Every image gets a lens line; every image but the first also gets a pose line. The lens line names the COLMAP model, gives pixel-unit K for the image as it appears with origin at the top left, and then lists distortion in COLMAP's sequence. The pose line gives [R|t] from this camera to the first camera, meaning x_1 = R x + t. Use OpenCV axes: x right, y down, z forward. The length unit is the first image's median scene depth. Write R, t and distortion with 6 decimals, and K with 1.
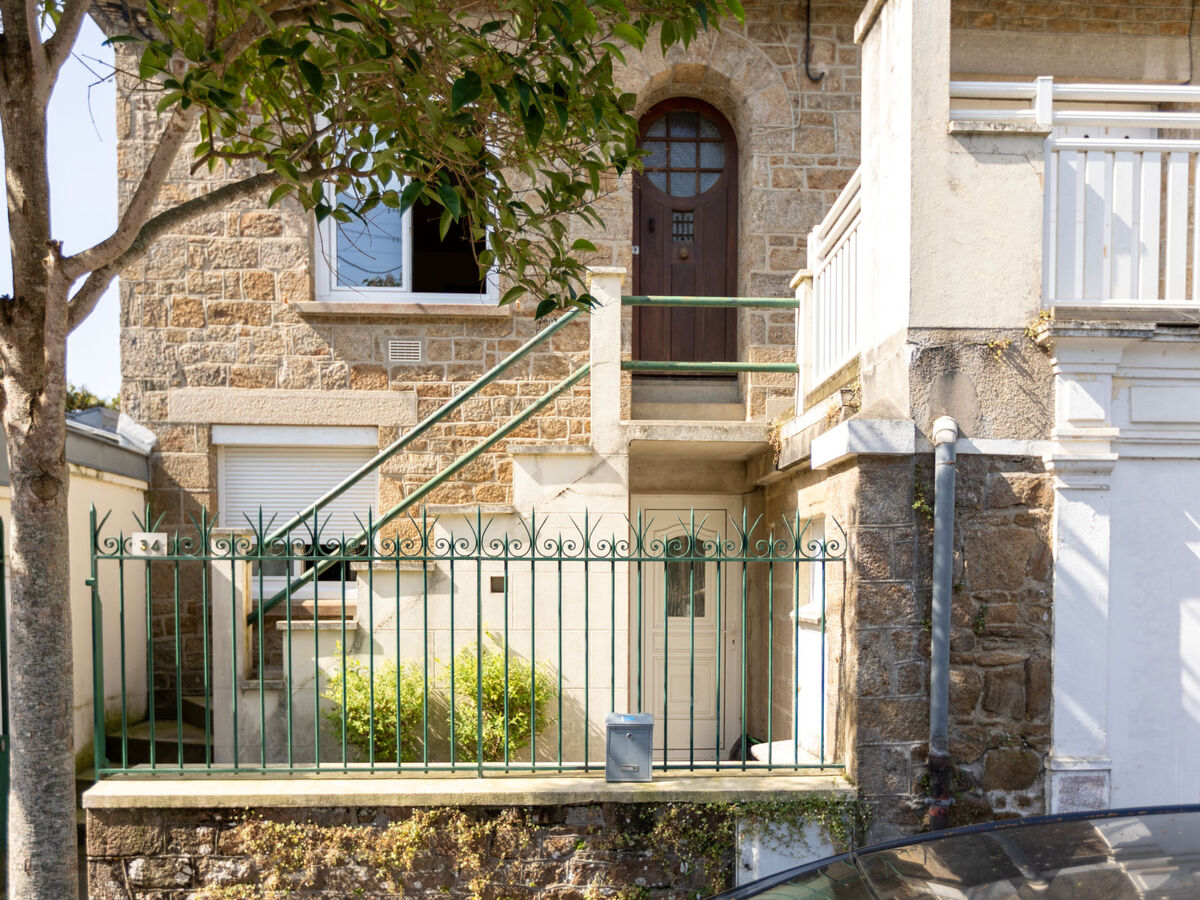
lens RADIAL K [[874.8, 0, 601.5], [0, 874.8, 544.0], [0, 0, 1]] dist [0.008543, -0.009698]
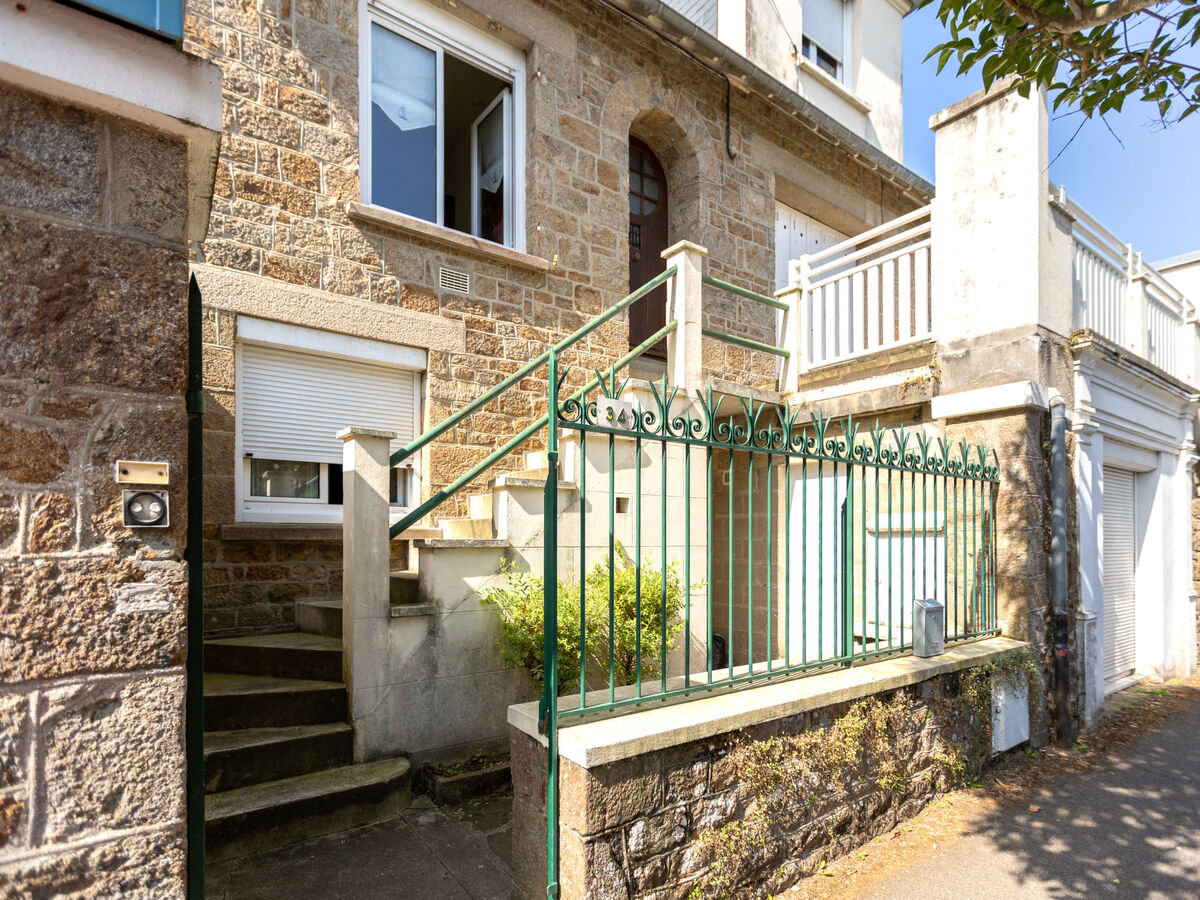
lens RADIAL K [[617.8, 0, 610.8], [0, 617.8, 497.1], [0, 0, 1]] dist [0.002877, 0.001549]
pose [[0.834623, 0.033970, 0.549773, -0.463694], [-0.018186, 0.999252, -0.034135, 0.053011], [-0.550521, 0.018492, 0.834616, 0.306223]]
